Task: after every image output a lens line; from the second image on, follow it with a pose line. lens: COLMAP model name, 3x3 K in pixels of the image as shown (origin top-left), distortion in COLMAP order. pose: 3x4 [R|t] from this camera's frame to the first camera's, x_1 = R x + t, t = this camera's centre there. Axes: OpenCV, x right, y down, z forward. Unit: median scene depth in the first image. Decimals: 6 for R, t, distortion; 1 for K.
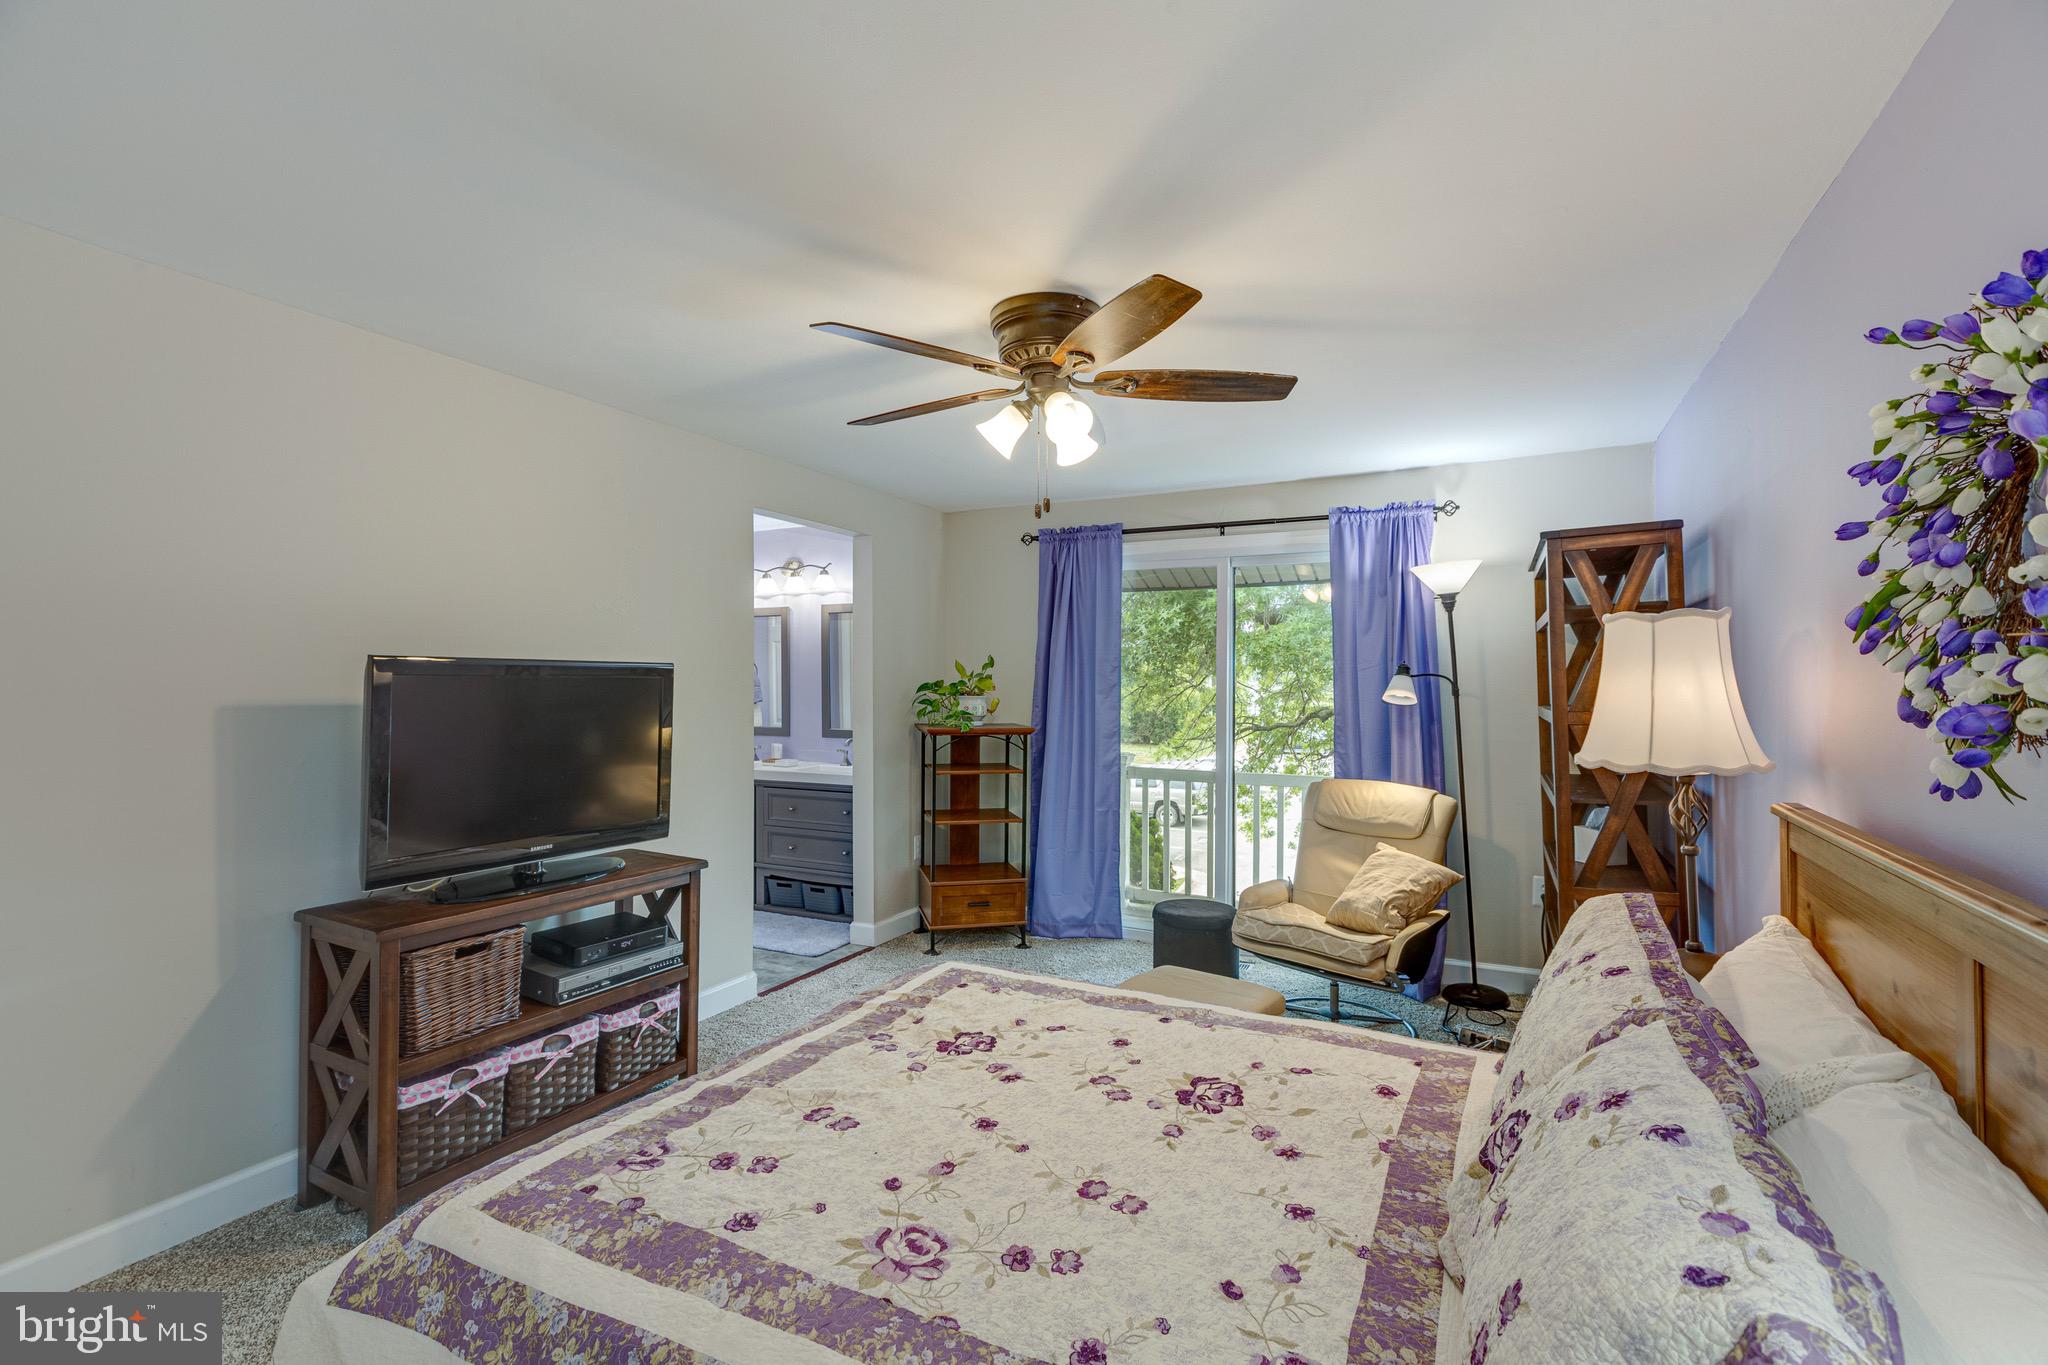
lens RADIAL K [[904.3, 0, 1032.2], [0, 904.3, 679.4], [0, 0, 1]] dist [0.001686, -0.001529]
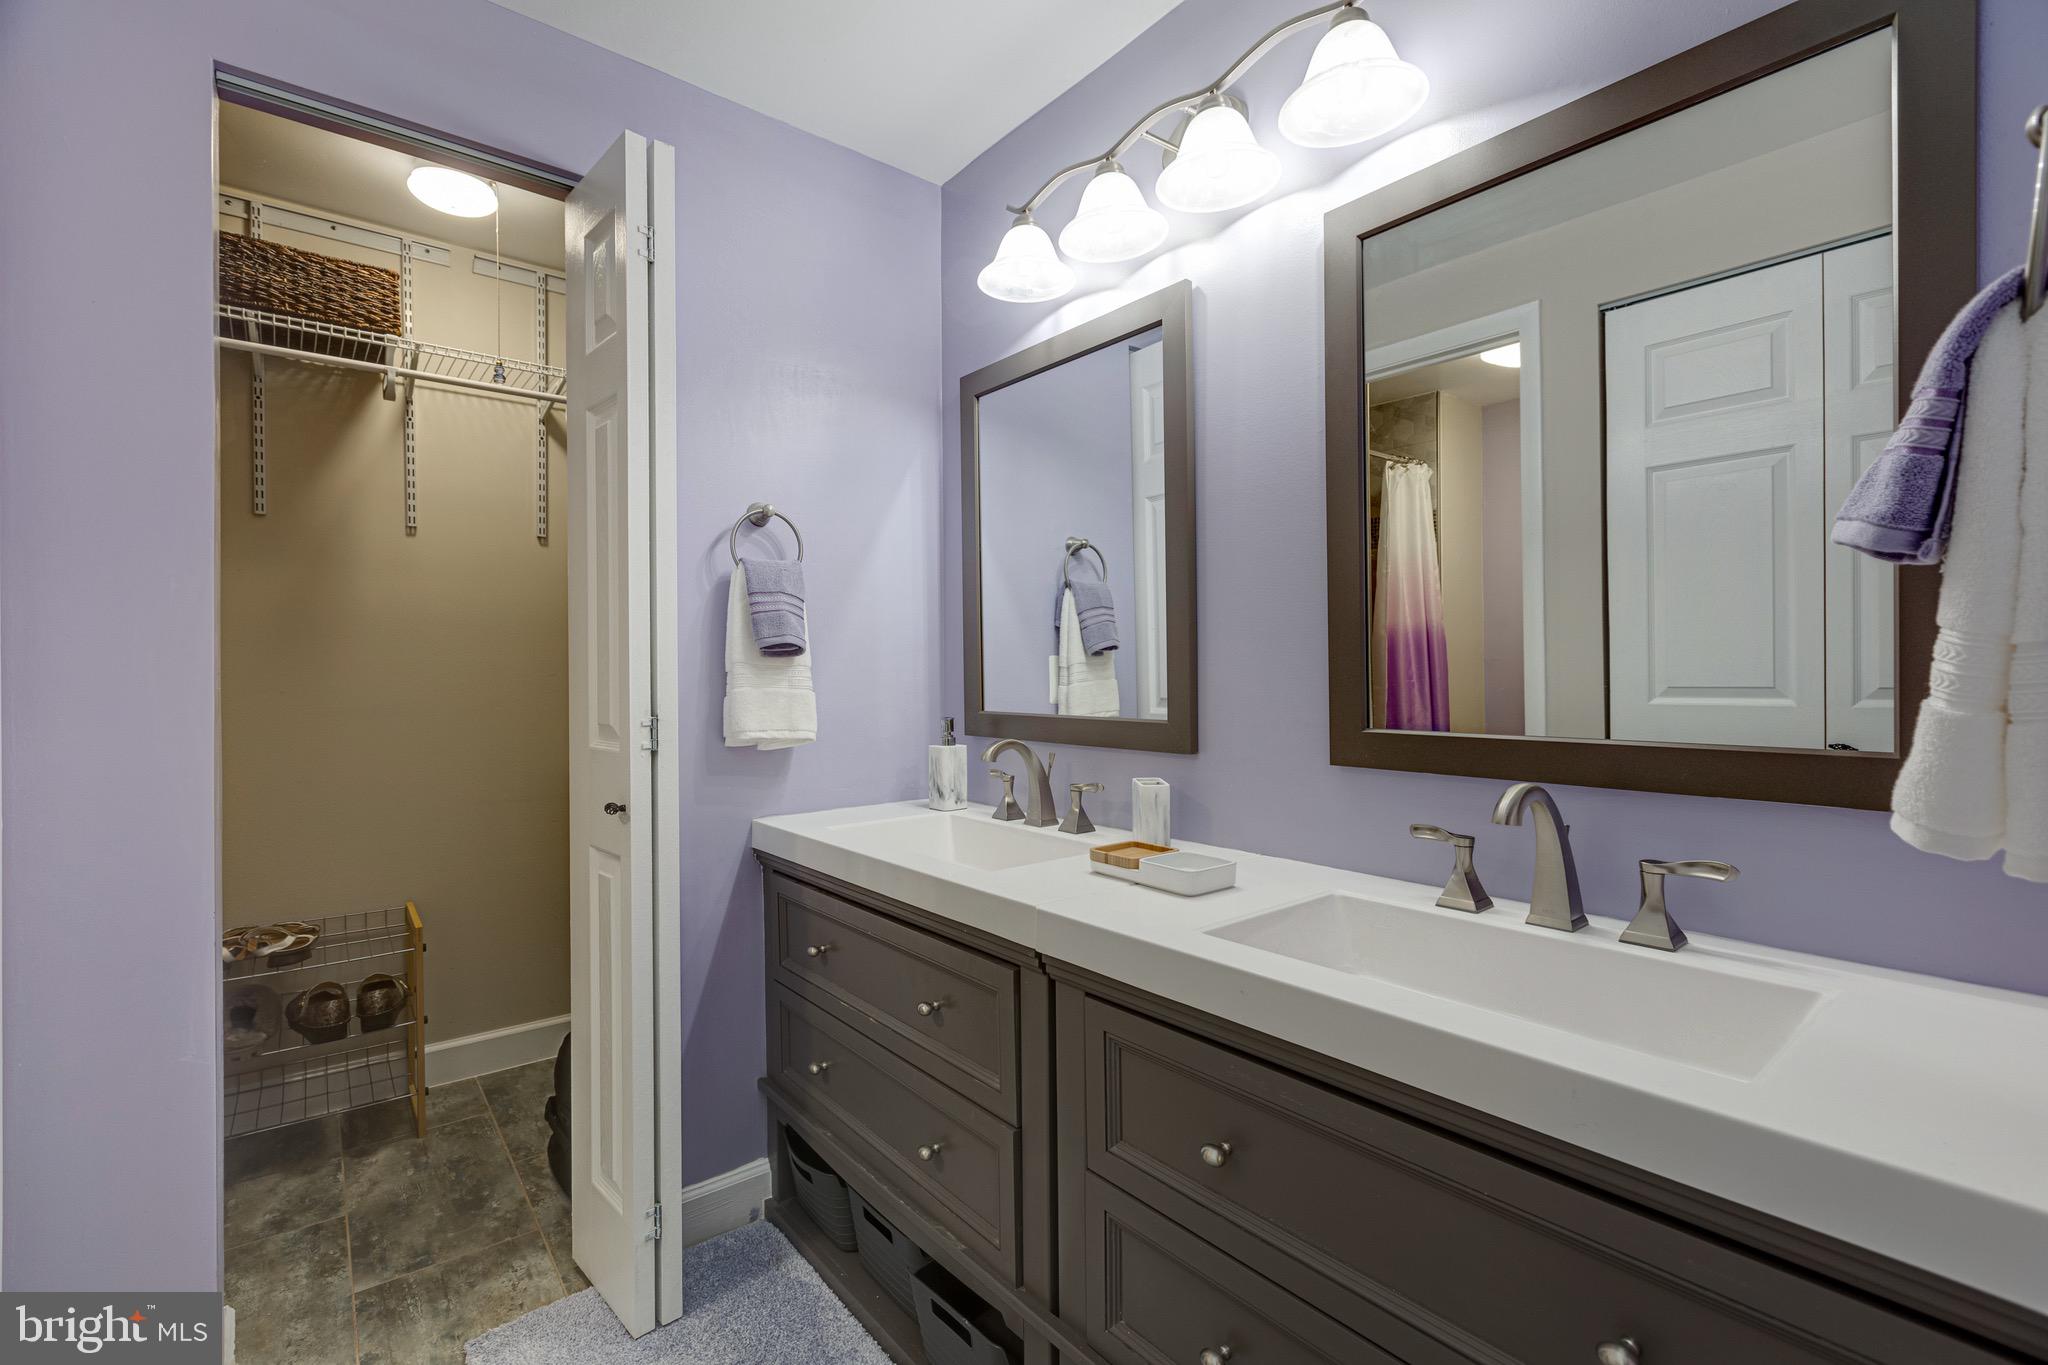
lens RADIAL K [[904.3, 0, 1032.0], [0, 904.3, 676.8], [0, 0, 1]] dist [0.001686, -0.001529]
pose [[0.913025, -0.006851, -0.407847, -0.527003], [0.010381, 0.999925, 0.006442, 0.097001], [0.407772, -0.010115, 0.913028, 1.904082]]
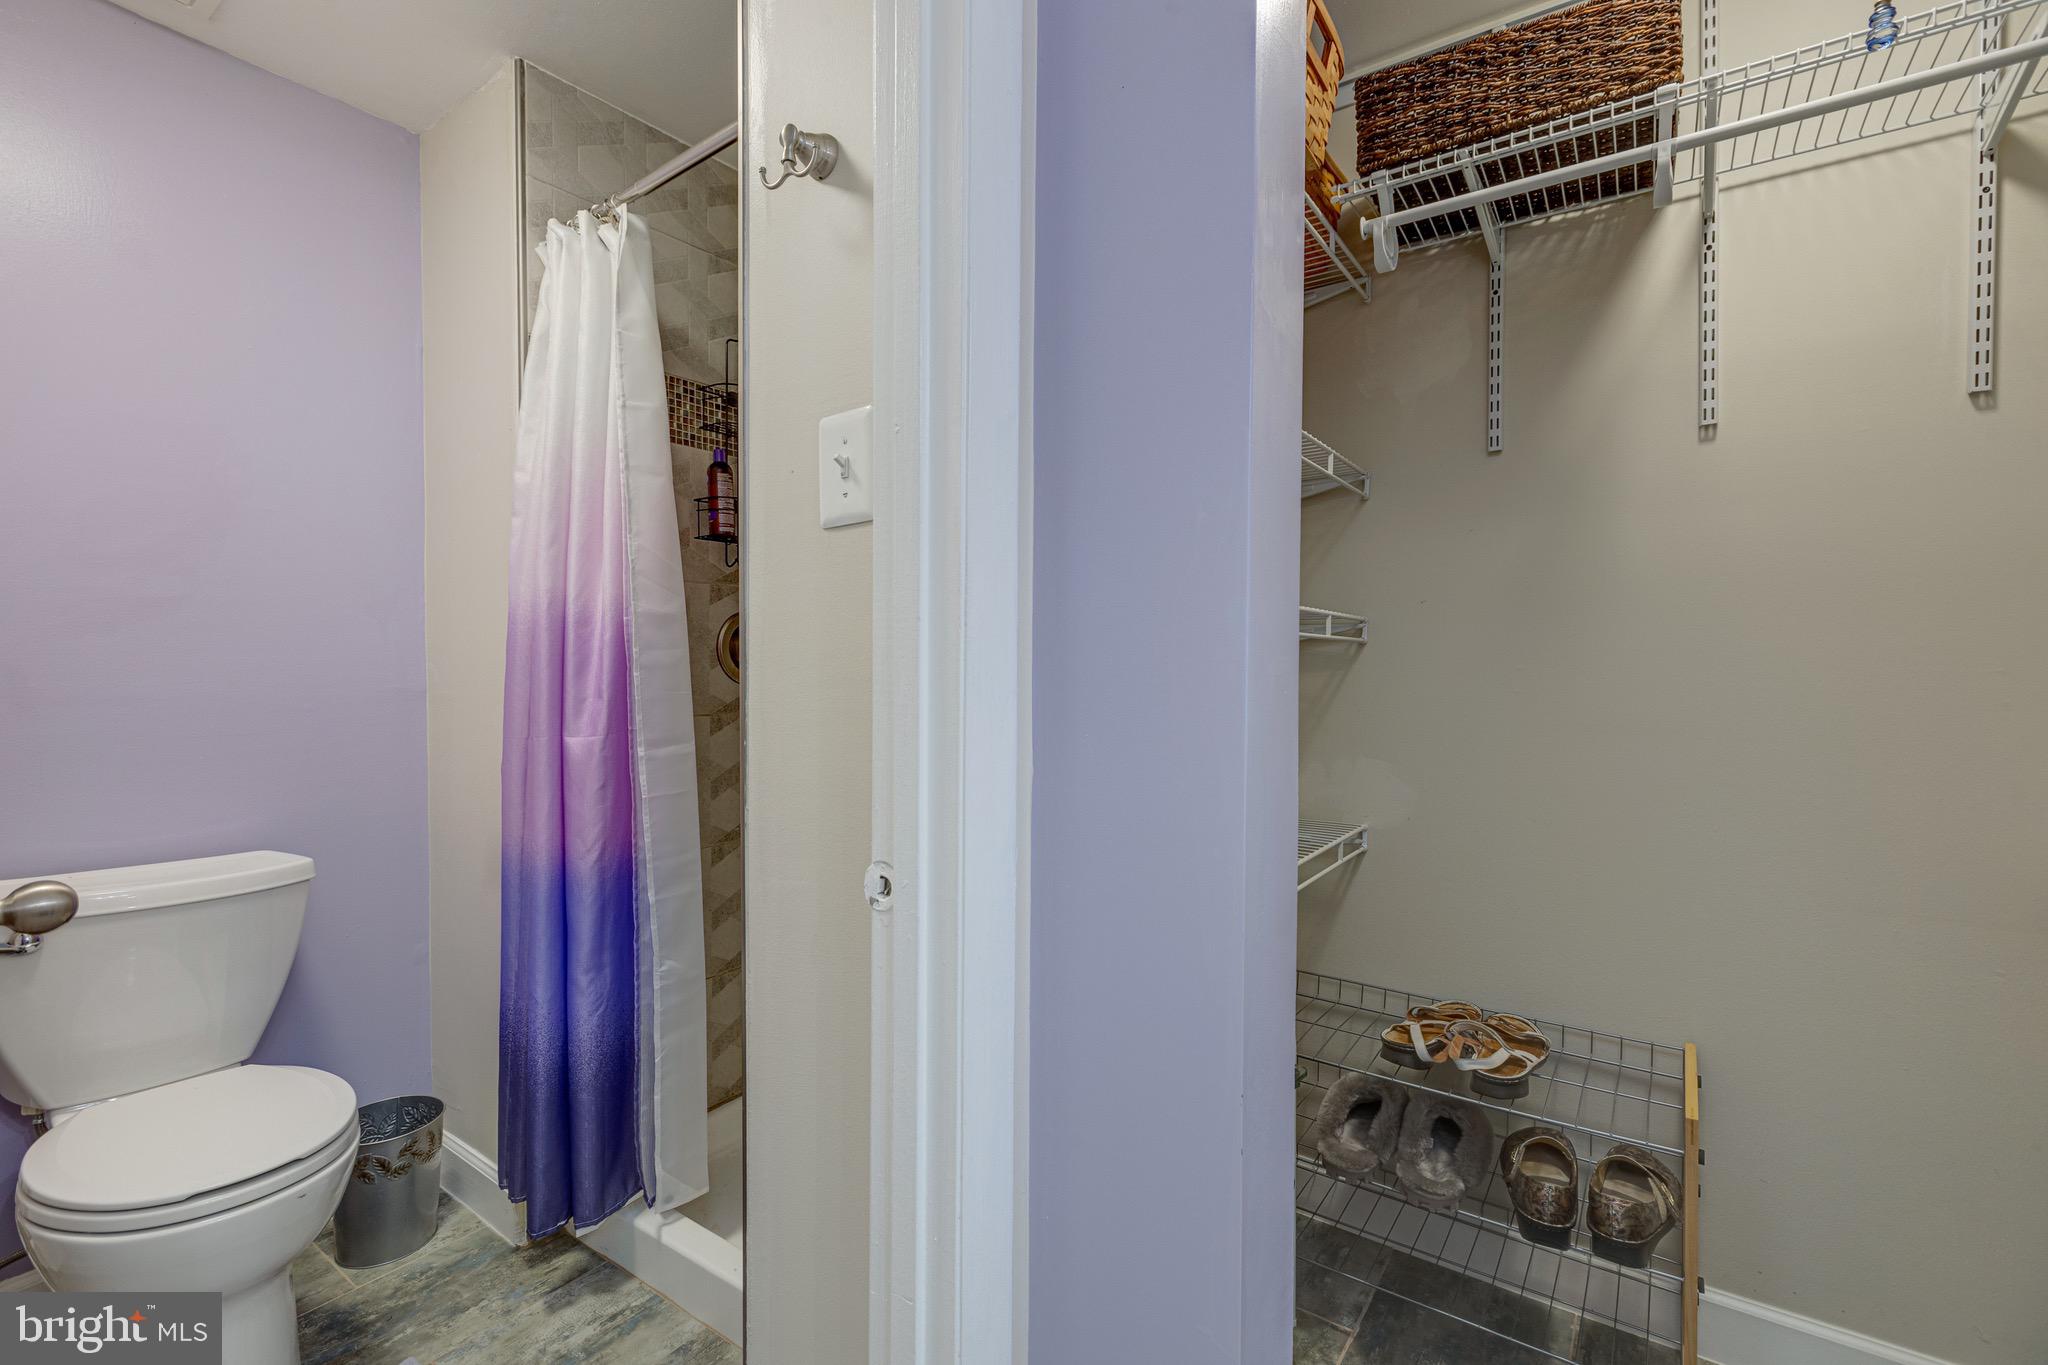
lens RADIAL K [[904.3, 0, 1030.6], [0, 904.3, 690.3], [0, 0, 1]] dist [0.001686, -0.001529]
pose [[-0.130319, 0.005754, -0.991455, -0.945776], [-0.002604, 0.999978, 0.006146, 0.106256], [0.991469, 0.003383, -0.130301, 2.201906]]
